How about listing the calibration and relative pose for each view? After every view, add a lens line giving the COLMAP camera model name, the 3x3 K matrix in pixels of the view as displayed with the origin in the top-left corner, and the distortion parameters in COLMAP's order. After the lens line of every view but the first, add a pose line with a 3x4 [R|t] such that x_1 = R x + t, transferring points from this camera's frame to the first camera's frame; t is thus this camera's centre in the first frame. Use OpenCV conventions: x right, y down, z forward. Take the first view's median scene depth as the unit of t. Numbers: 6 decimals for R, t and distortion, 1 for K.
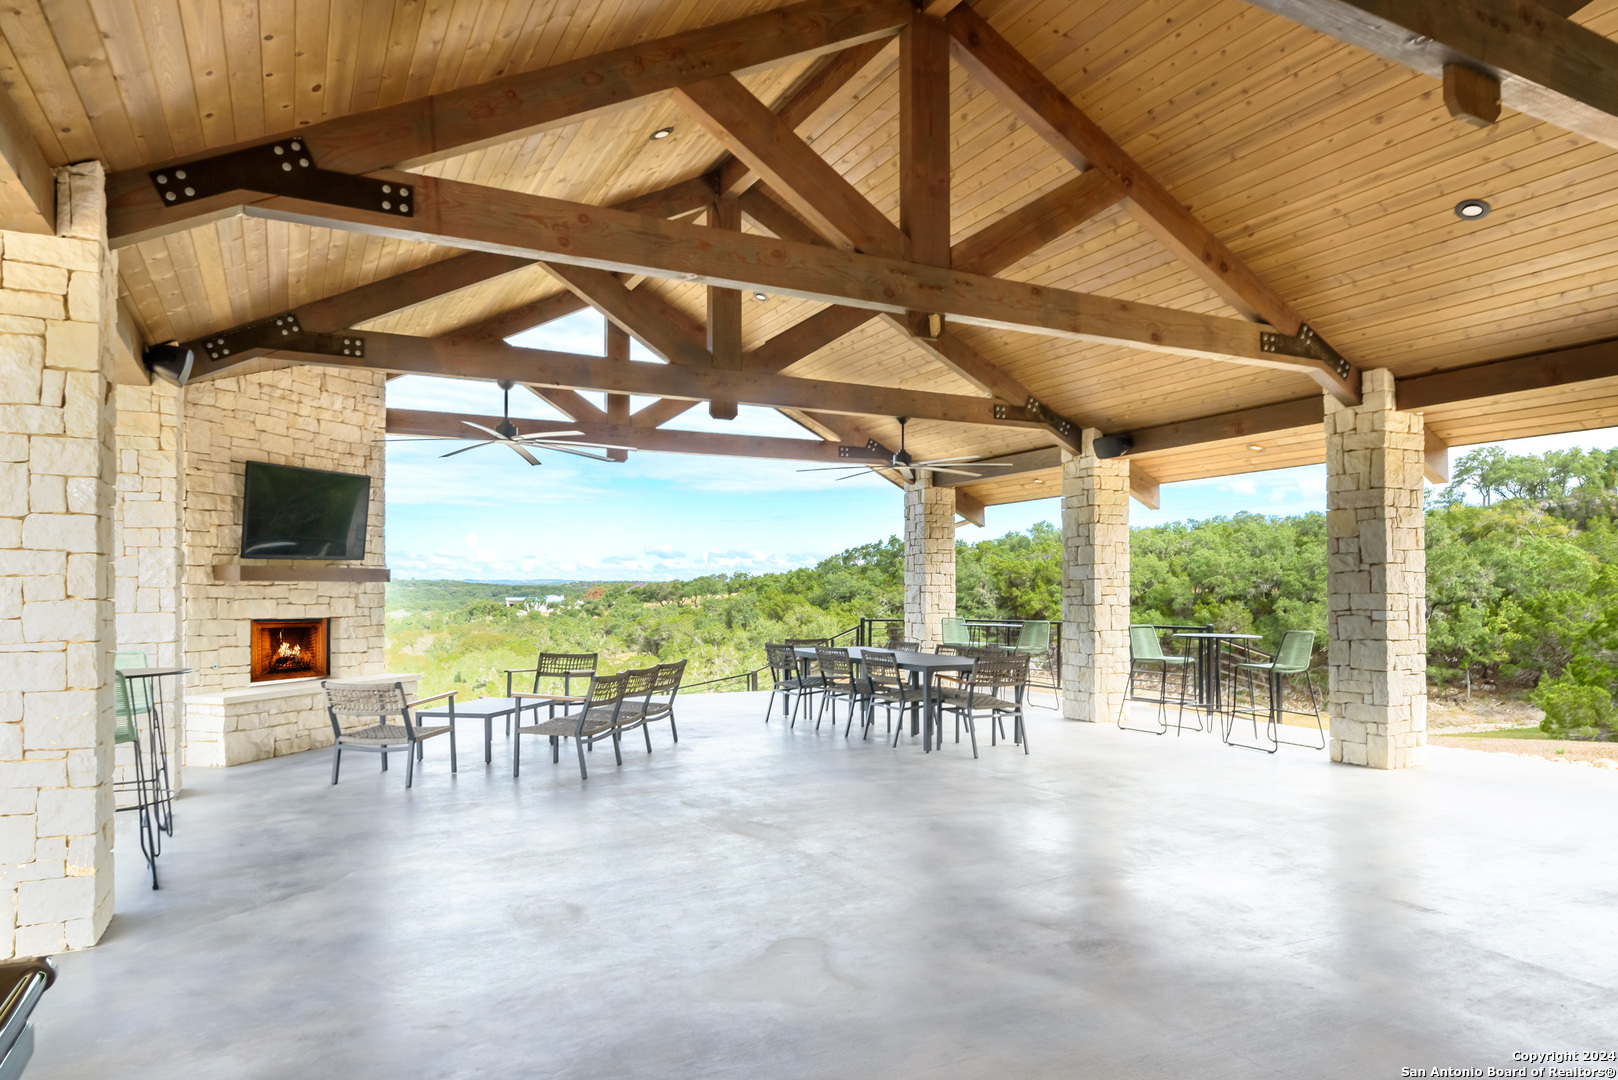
lens RADIAL K [[972.8, 0, 809.0], [0, 972.8, 540.0], [0, 0, 1]] dist [0.000473, -0.000201]
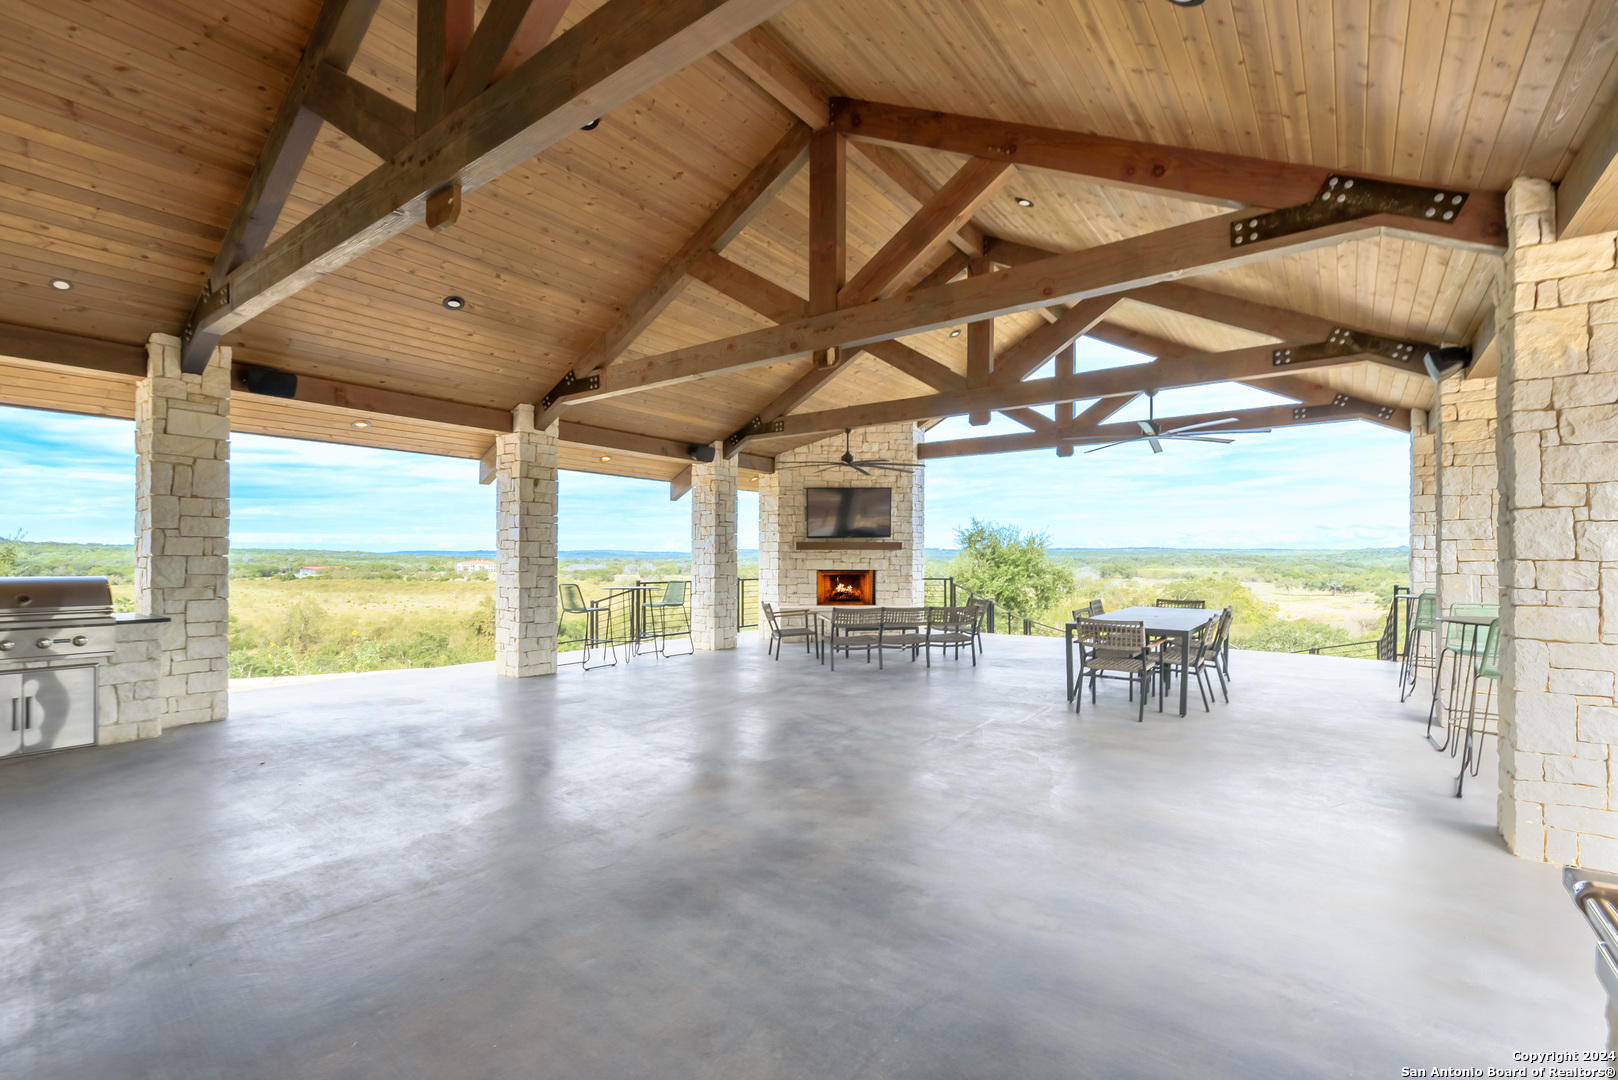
lens RADIAL K [[722.6, 0, 809.0], [0, 722.6, 540.0], [0, 0, 1]] dist [0.000445, 0.000018]
pose [[0.422970, -0.013468, -0.906044, 0.655639], [0.043223, 0.999051, 0.005327, 0.013426], [0.905112, -0.041415, 0.423150, 0.355742]]
